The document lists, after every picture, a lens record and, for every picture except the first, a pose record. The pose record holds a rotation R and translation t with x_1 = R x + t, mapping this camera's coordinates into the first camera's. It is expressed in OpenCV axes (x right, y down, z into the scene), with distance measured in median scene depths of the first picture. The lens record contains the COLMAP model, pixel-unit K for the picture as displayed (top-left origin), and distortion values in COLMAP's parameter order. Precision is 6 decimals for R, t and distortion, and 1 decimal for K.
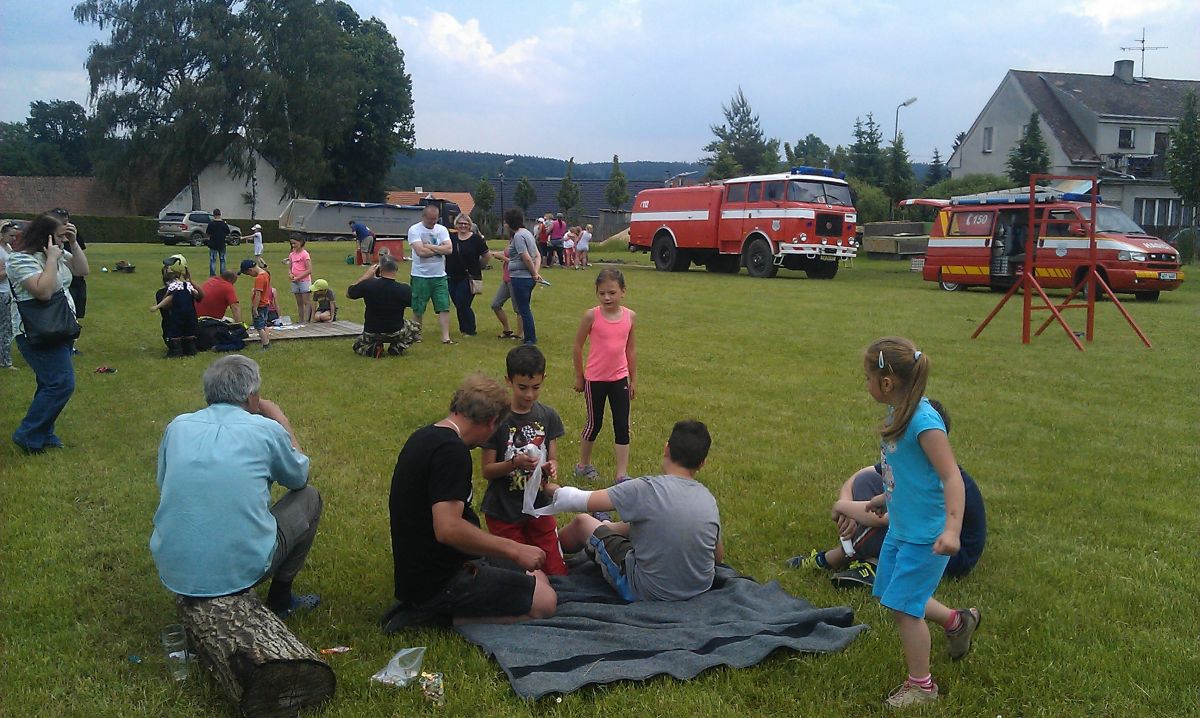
lens RADIAL K [[1152.1, 0, 600.0], [0, 1152.1, 359.0], [0, 0, 1]] dist [0.046422, -0.088299]
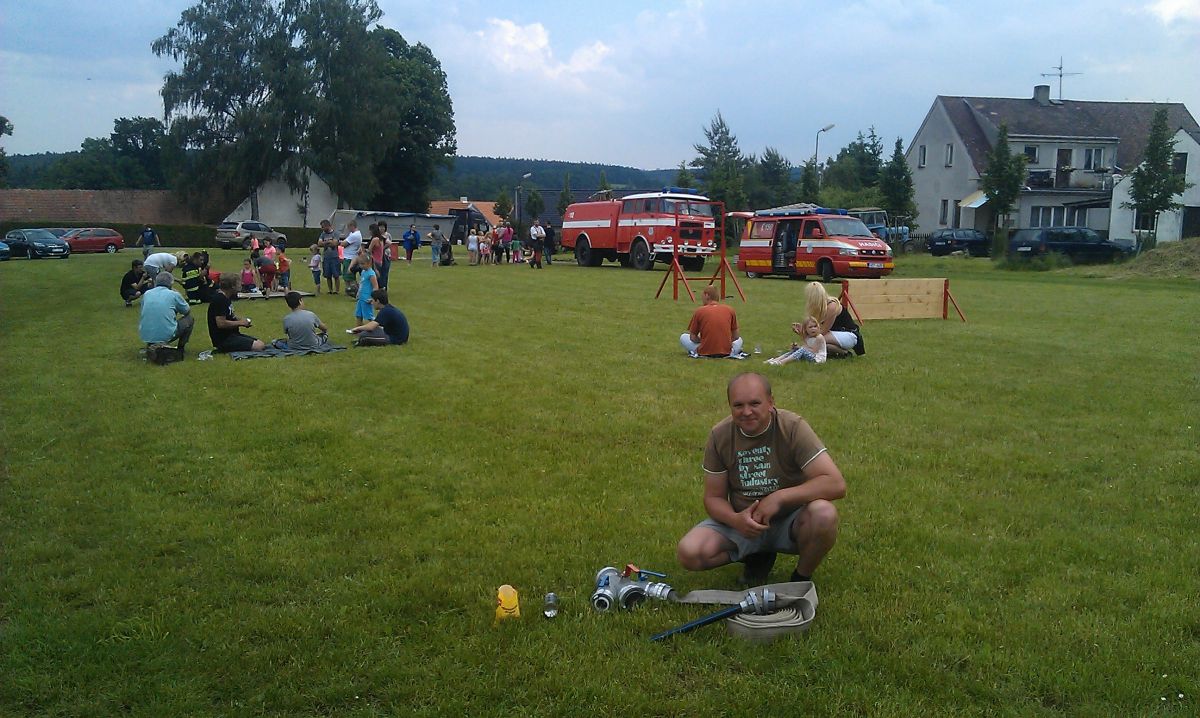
lens RADIAL K [[1443.1, 0, 689.7], [0, 1443.1, 354.5], [0, 0, 1]] dist [0.078109, -0.049218]
pose [[0.996729, 0.002883, -0.080770, 0.207053], [-0.005365, 0.999520, -0.030525, 0.048650], [0.080643, 0.030858, 0.996265, -0.411605]]
